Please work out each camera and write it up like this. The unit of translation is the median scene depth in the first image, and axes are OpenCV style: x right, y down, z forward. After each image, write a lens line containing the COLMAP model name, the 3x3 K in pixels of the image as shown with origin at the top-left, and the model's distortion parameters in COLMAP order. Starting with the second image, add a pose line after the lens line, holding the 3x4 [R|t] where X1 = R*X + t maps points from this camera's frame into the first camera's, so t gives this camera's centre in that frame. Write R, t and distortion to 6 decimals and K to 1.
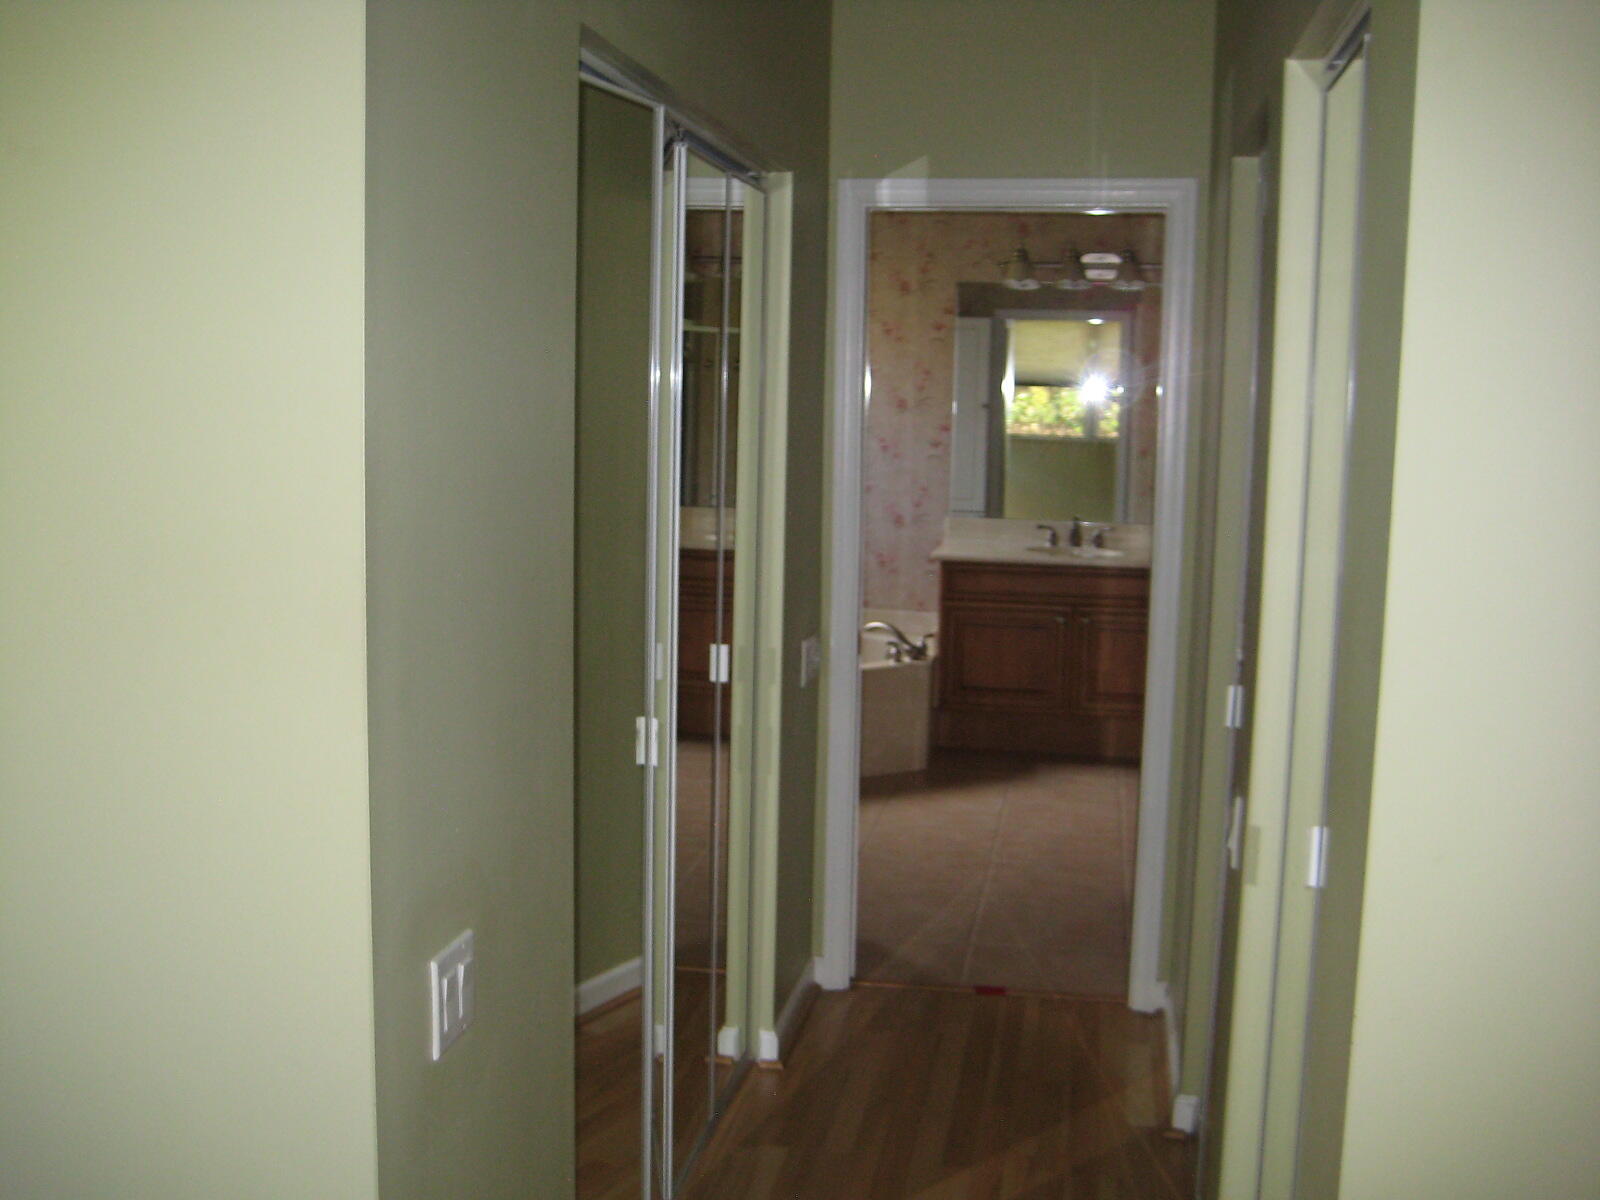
lens RADIAL K [[1653.8, 0, 800.0], [0, 1653.8, 600.0], [0, 0, 1]] dist [-0.163299, 0.185564]
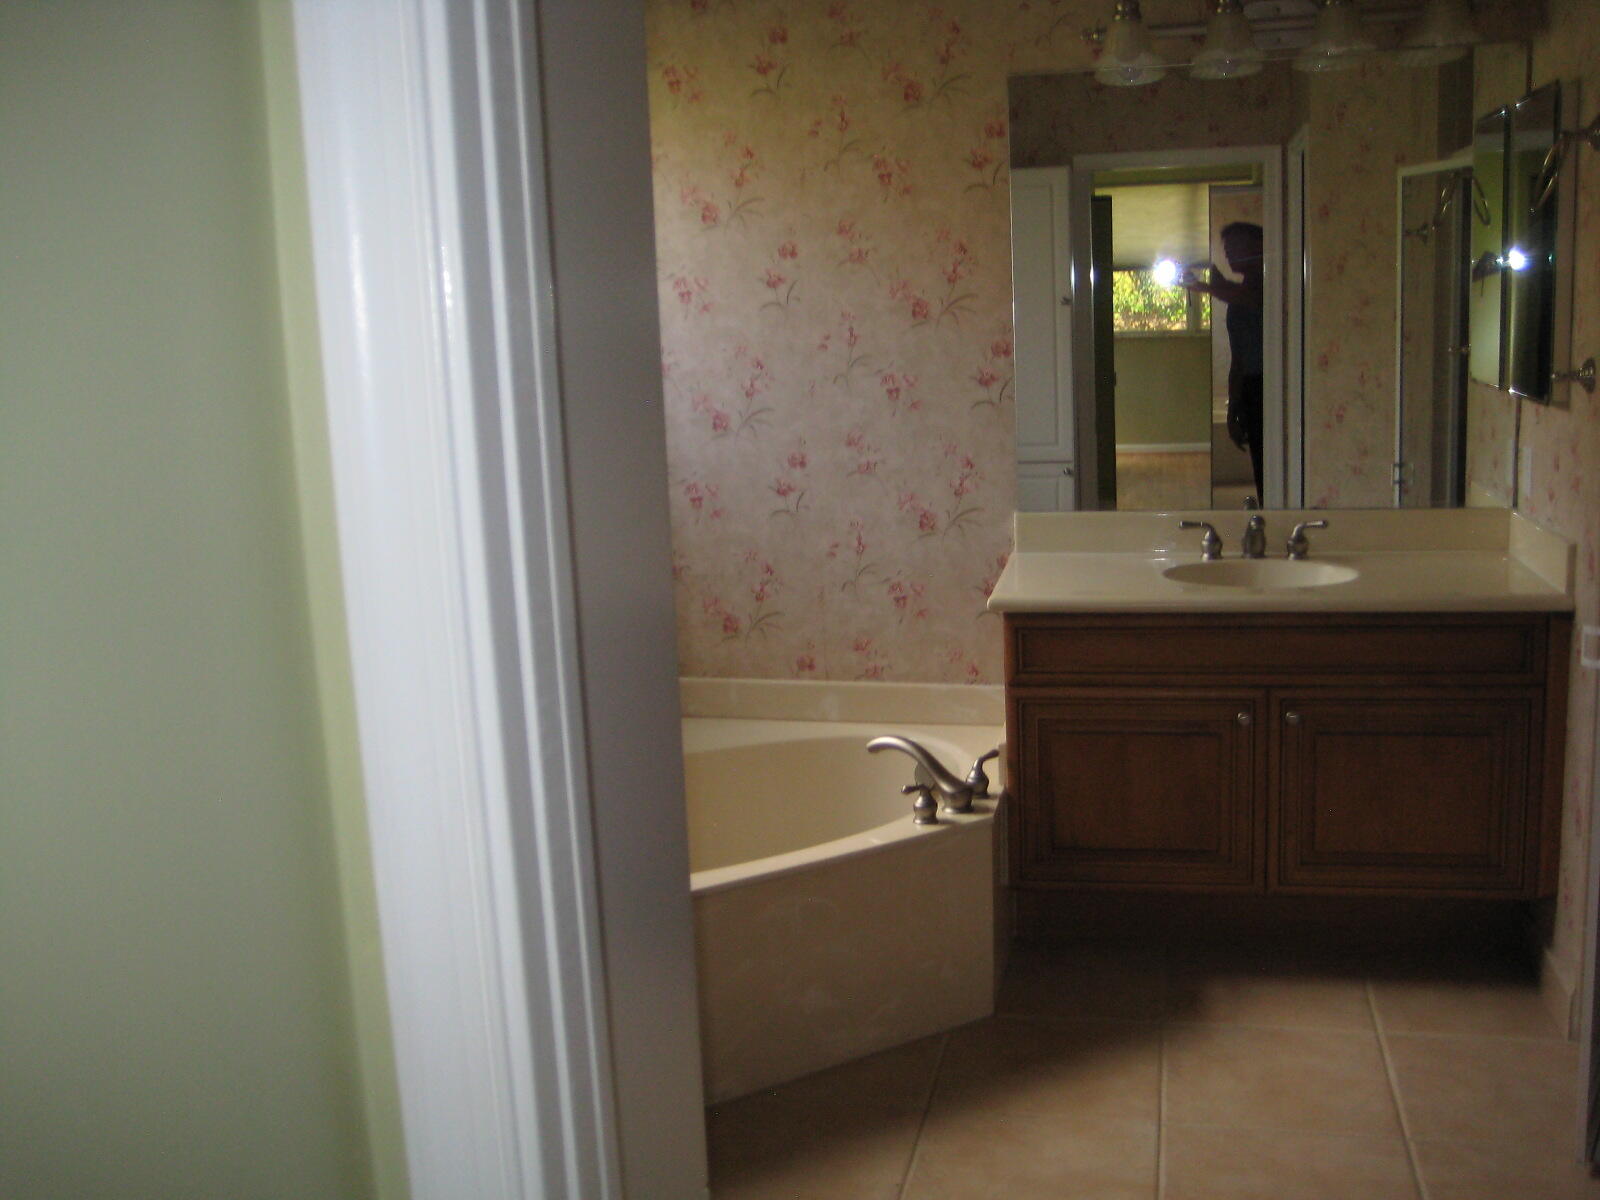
lens RADIAL K [[1653.8, 0, 800.0], [0, 1653.8, 600.0], [0, 0, 1]] dist [-0.163299, 0.185564]
pose [[0.997145, -0.055156, -0.051577, 0.046070], [0.058085, 0.996676, 0.057120, -0.057885], [0.048255, -0.059953, 0.997034, 0.461025]]
